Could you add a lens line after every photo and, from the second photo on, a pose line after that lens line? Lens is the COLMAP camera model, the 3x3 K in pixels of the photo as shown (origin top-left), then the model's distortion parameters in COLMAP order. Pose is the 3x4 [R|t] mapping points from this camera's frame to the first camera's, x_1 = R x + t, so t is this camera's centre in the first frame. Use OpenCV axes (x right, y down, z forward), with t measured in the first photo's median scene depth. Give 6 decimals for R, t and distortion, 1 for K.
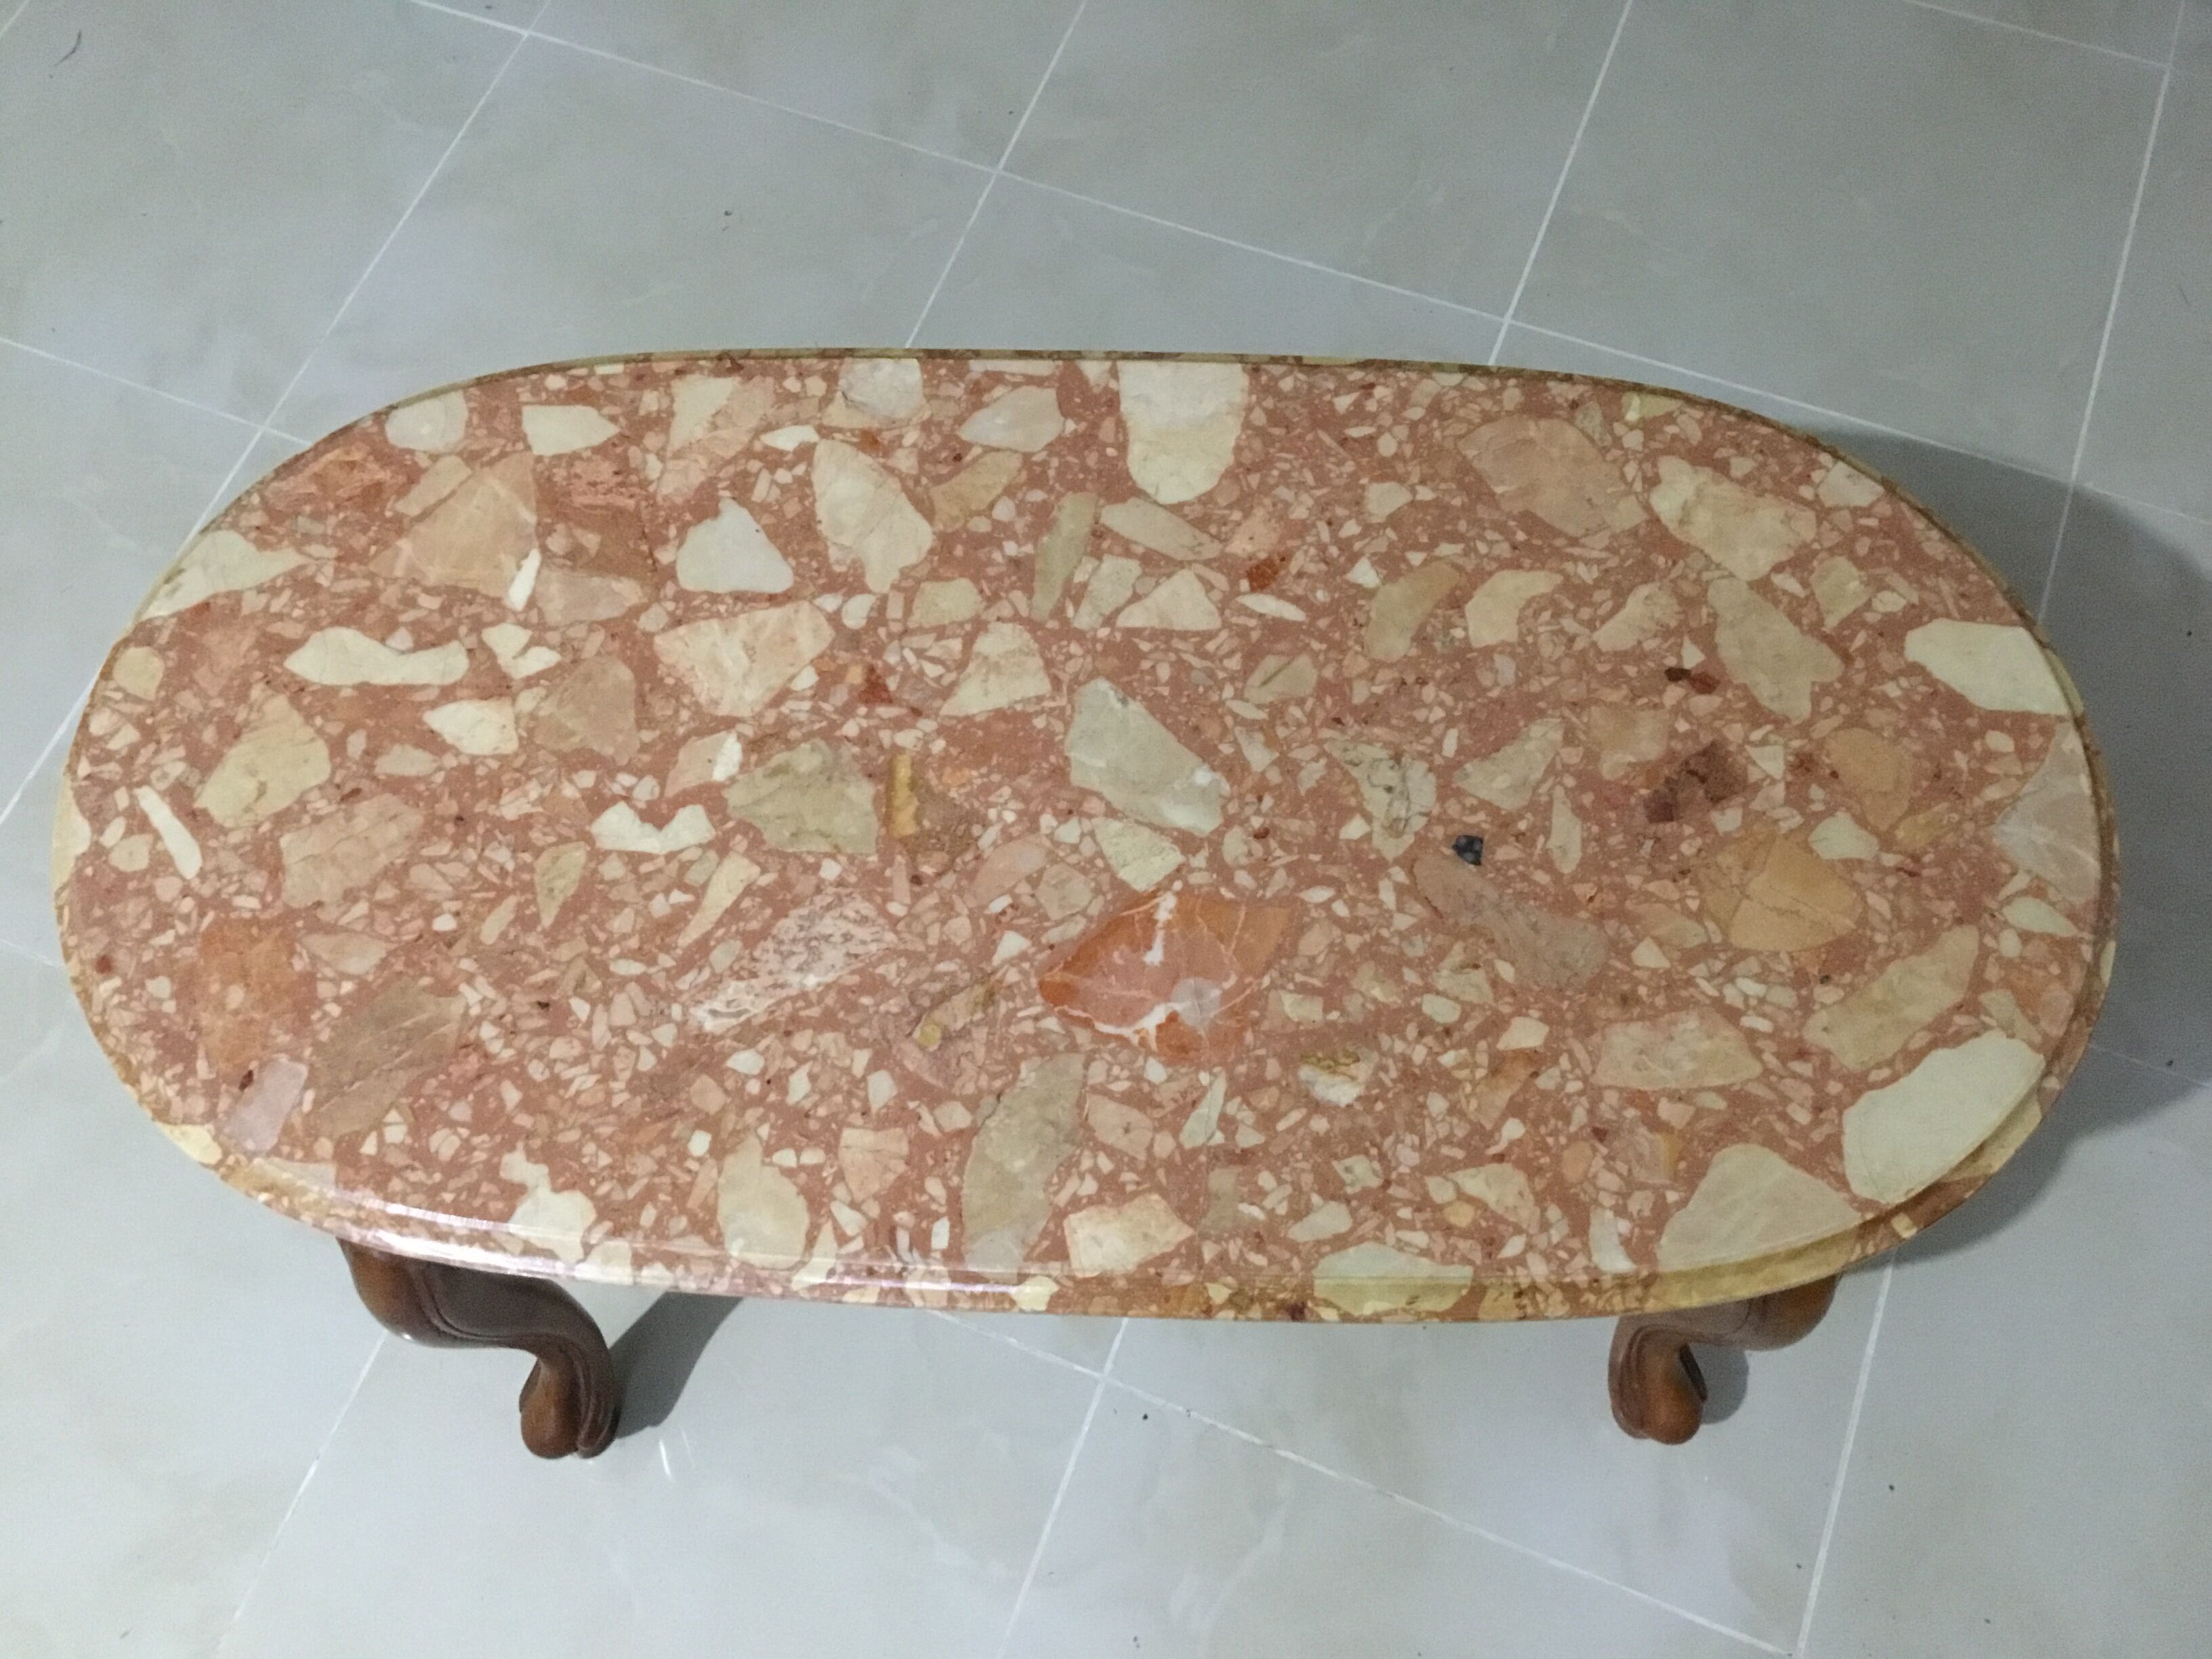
lens RADIAL K [[1991.0, 0, 1101.0], [0, 1991.0, 800.9], [0, 0, 1]] dist [0.147450, -0.336243]
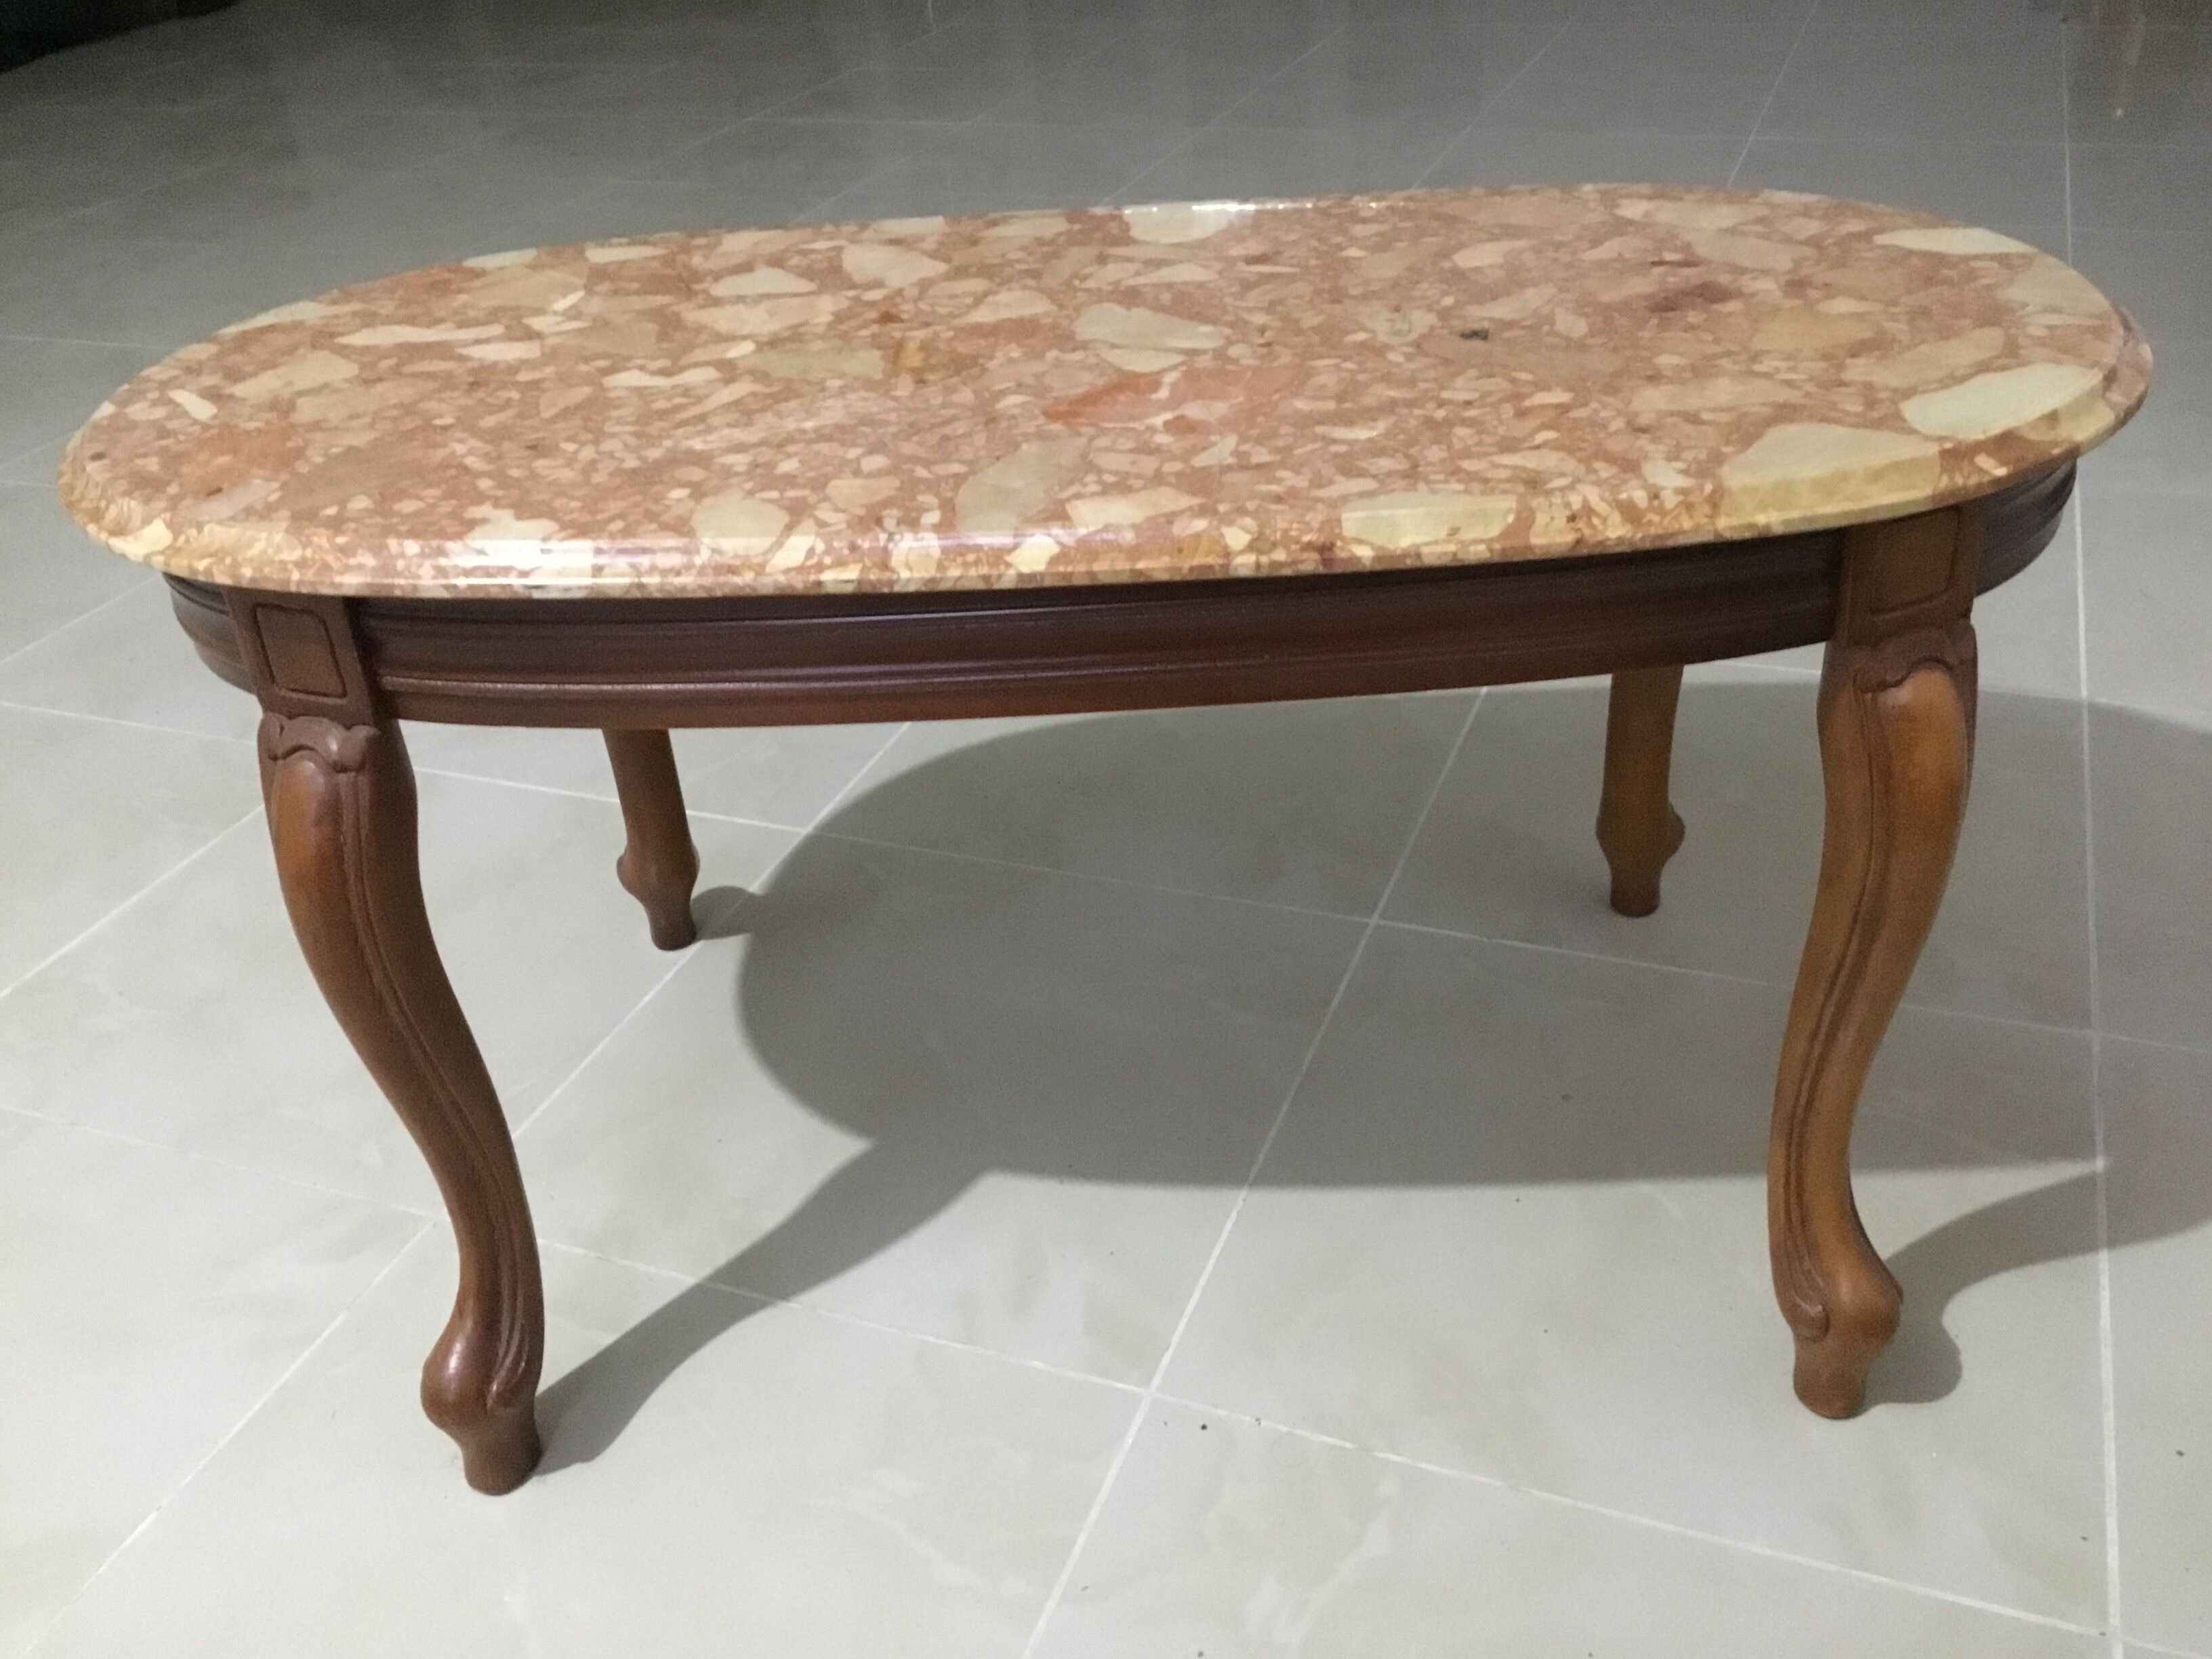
lens RADIAL K [[1991.0, 0, 1101.0], [0, 1991.0, 800.9], [0, 0, 1]] dist [0.147450, -0.336243]
pose [[0.999058, -0.036600, -0.023335, 0.013075], [0.016976, 0.824241, -0.565985, 0.774148], [0.039949, 0.565055, 0.824085, 0.297241]]
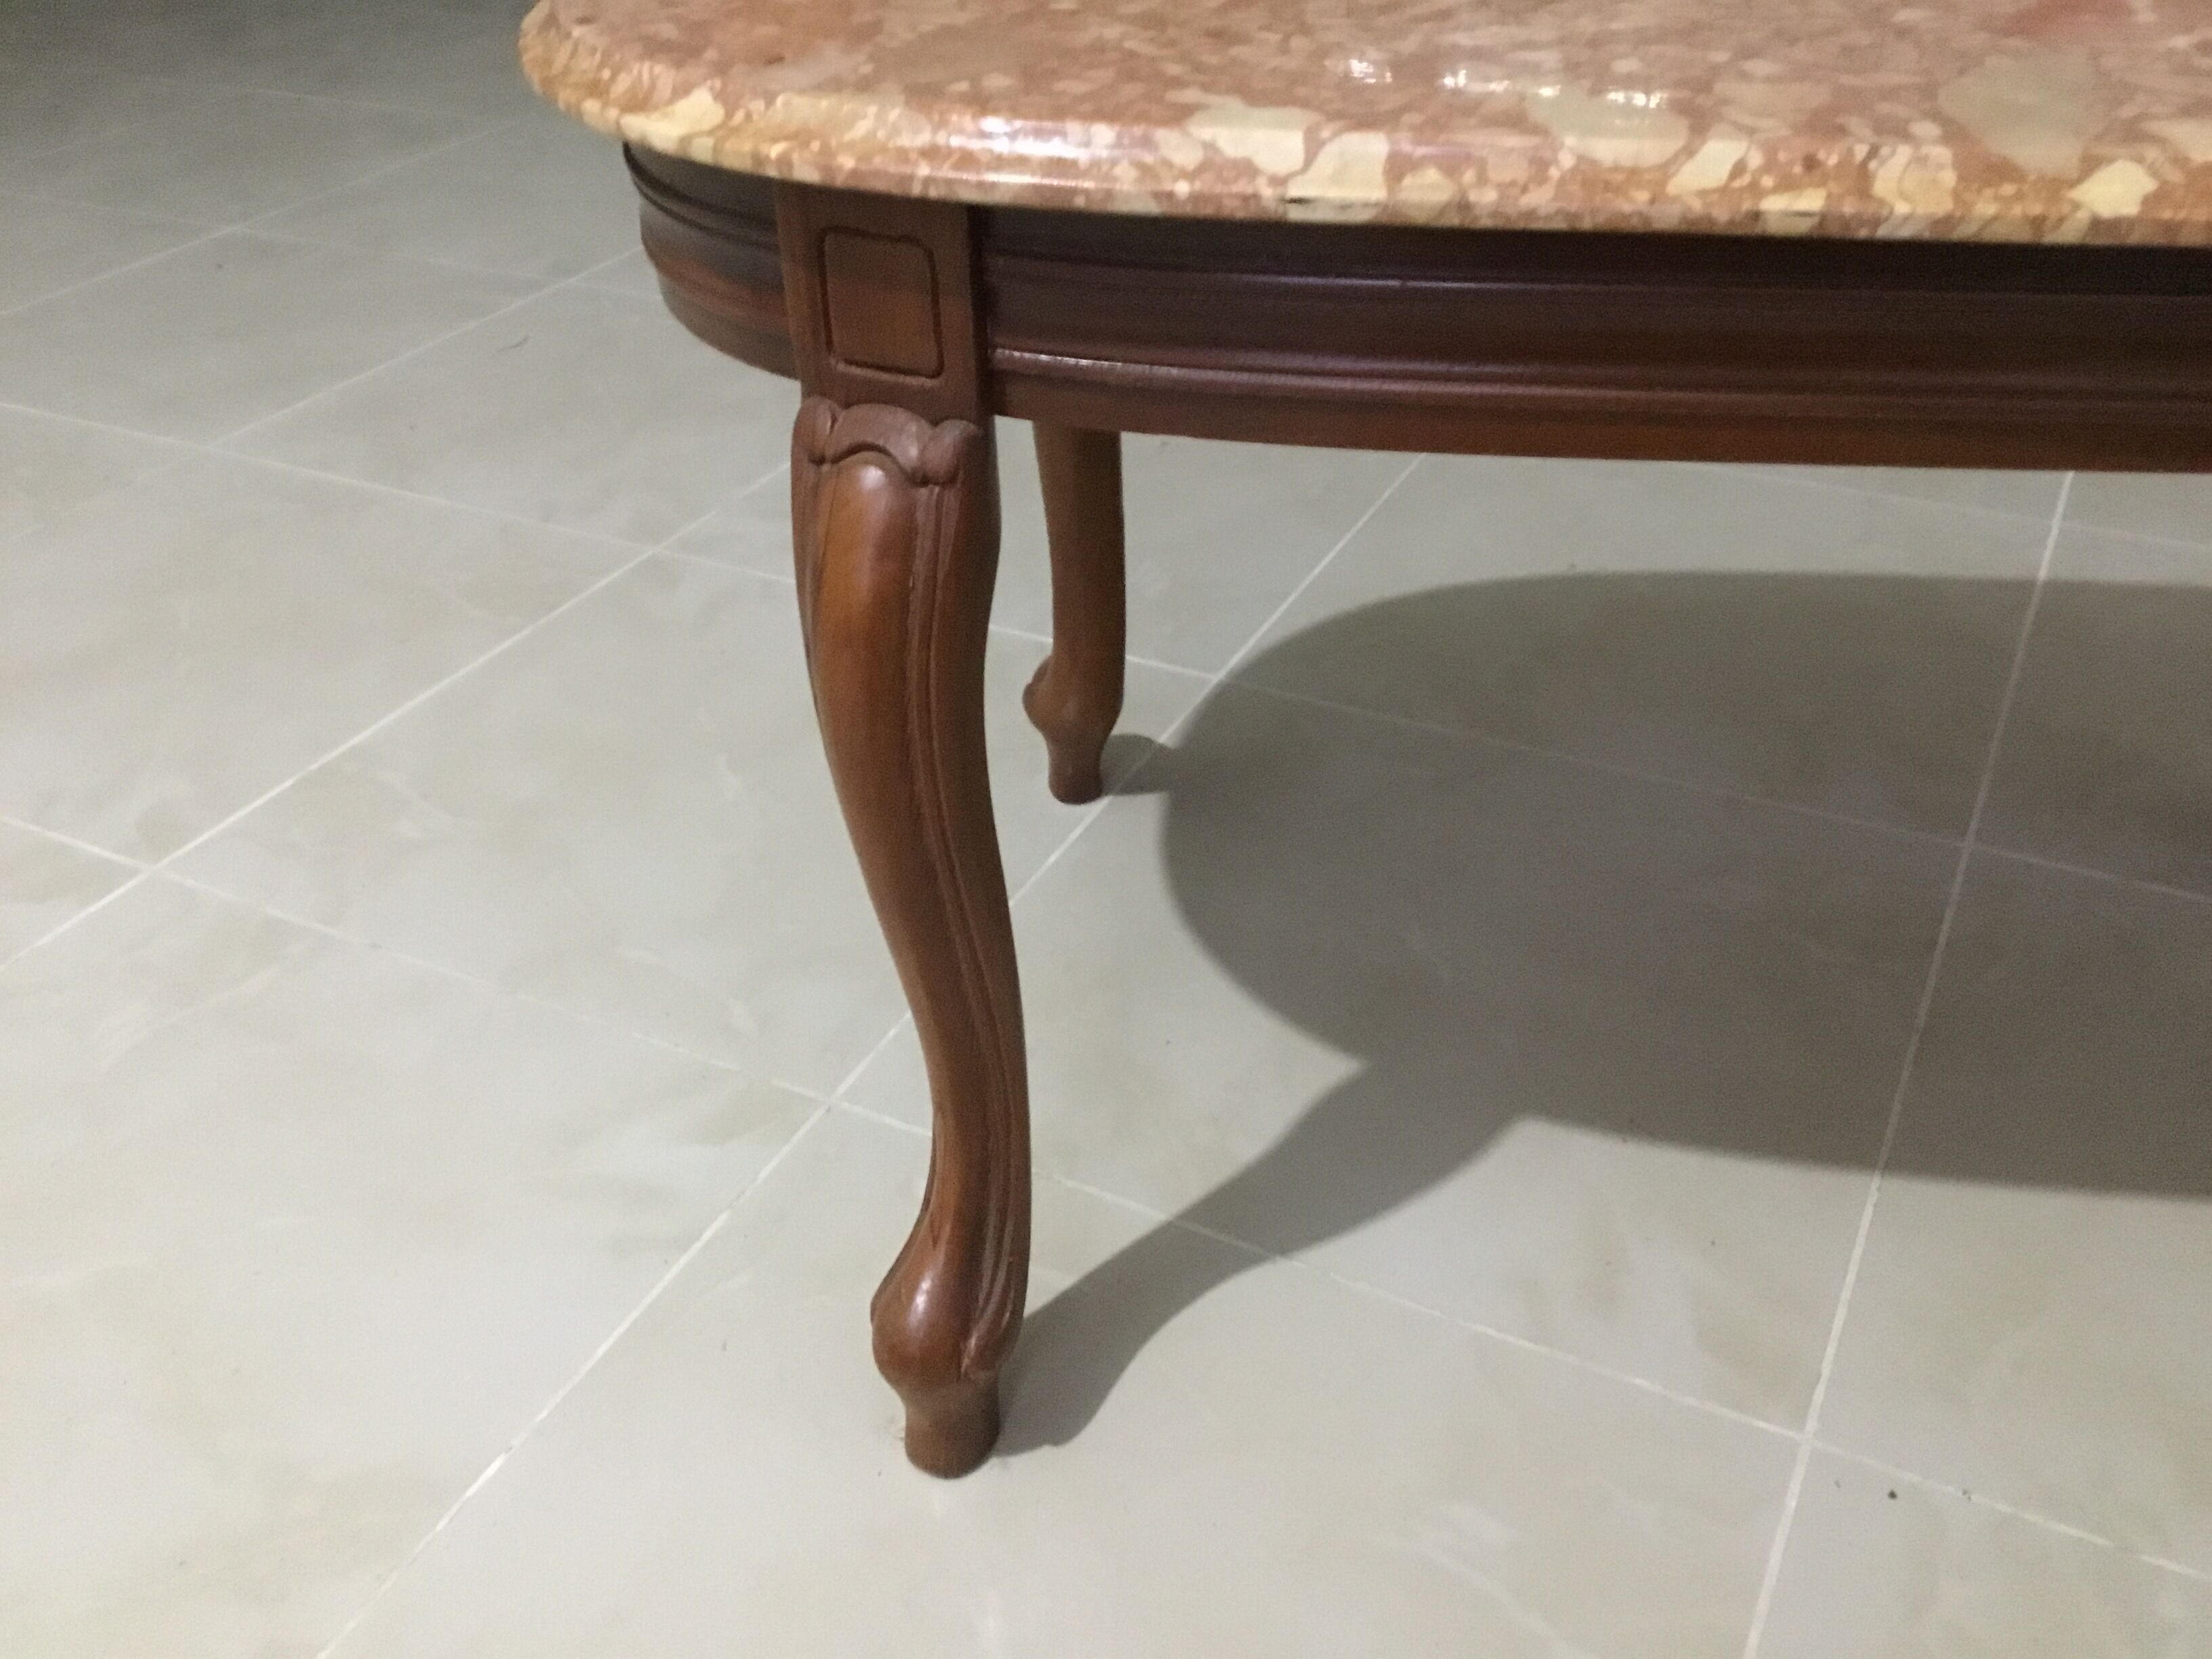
lens RADIAL K [[1991.0, 0, 1101.0], [0, 1991.0, 800.9], [0, 0, 1]] dist [0.147450, -0.336243]
pose [[0.995031, 0.052156, -0.084809, -0.237254], [-0.089158, 0.845895, -0.525845, 0.652786], [0.044314, 0.530793, 0.846342, 0.549670]]
